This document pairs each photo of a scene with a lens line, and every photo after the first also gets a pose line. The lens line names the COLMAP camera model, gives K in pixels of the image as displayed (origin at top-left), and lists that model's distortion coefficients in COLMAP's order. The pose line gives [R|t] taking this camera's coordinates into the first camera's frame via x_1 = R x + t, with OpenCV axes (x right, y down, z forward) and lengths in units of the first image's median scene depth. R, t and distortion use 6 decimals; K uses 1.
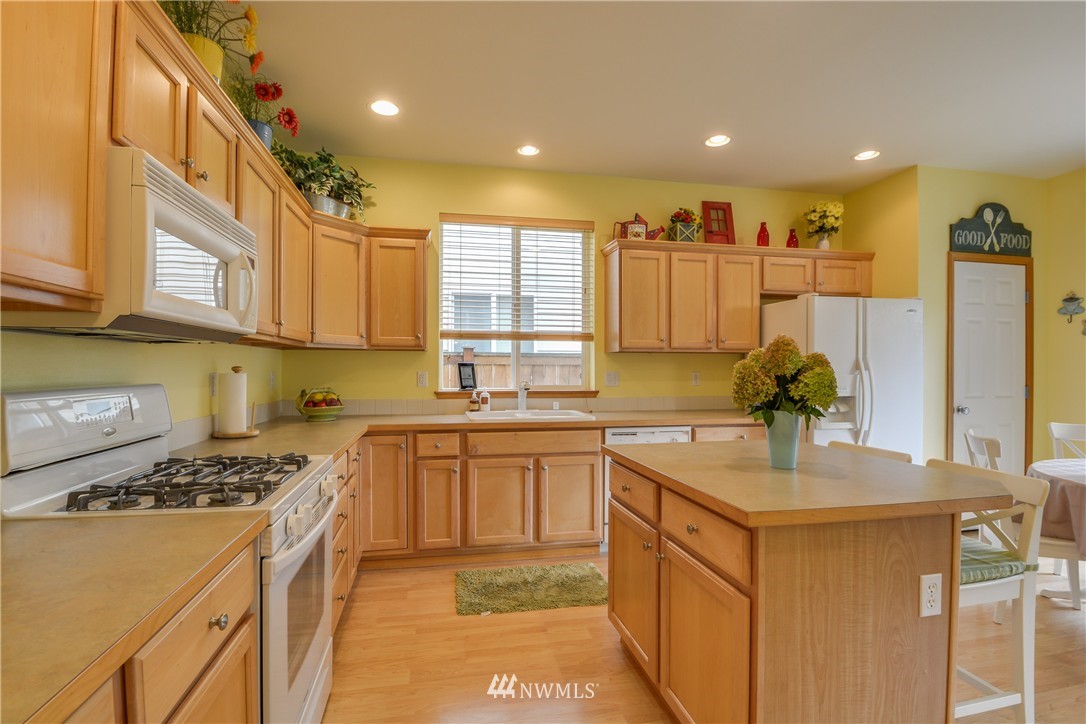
lens RADIAL K [[497.4, 0, 539.4], [0, 497.4, 363.4], [0, 0, 1]] dist [-0.015564, -0.006031]
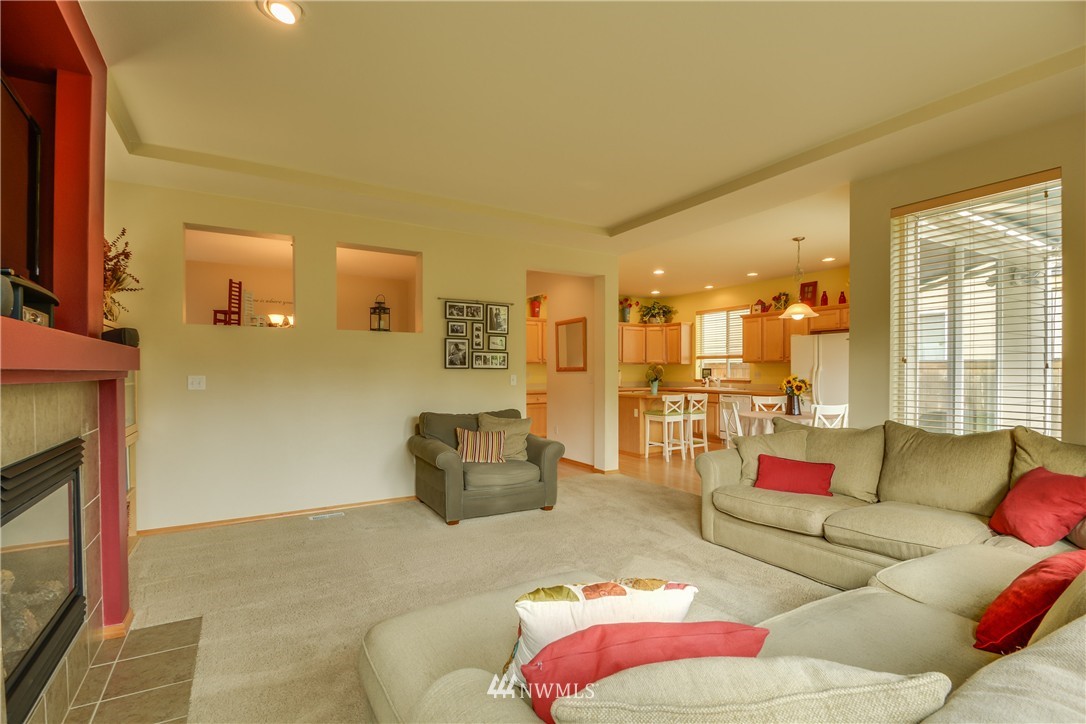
lens RADIAL K [[497.4, 0, 546.5], [0, 497.4, 370.1], [0, 0, 1]] dist [-0.015564, -0.006031]
pose [[0.337269, -0.002920, -0.941404, 1.955388], [0.002939, 0.999994, -0.002049, 0.010210], [0.941404, -0.002076, 0.337275, -0.628444]]
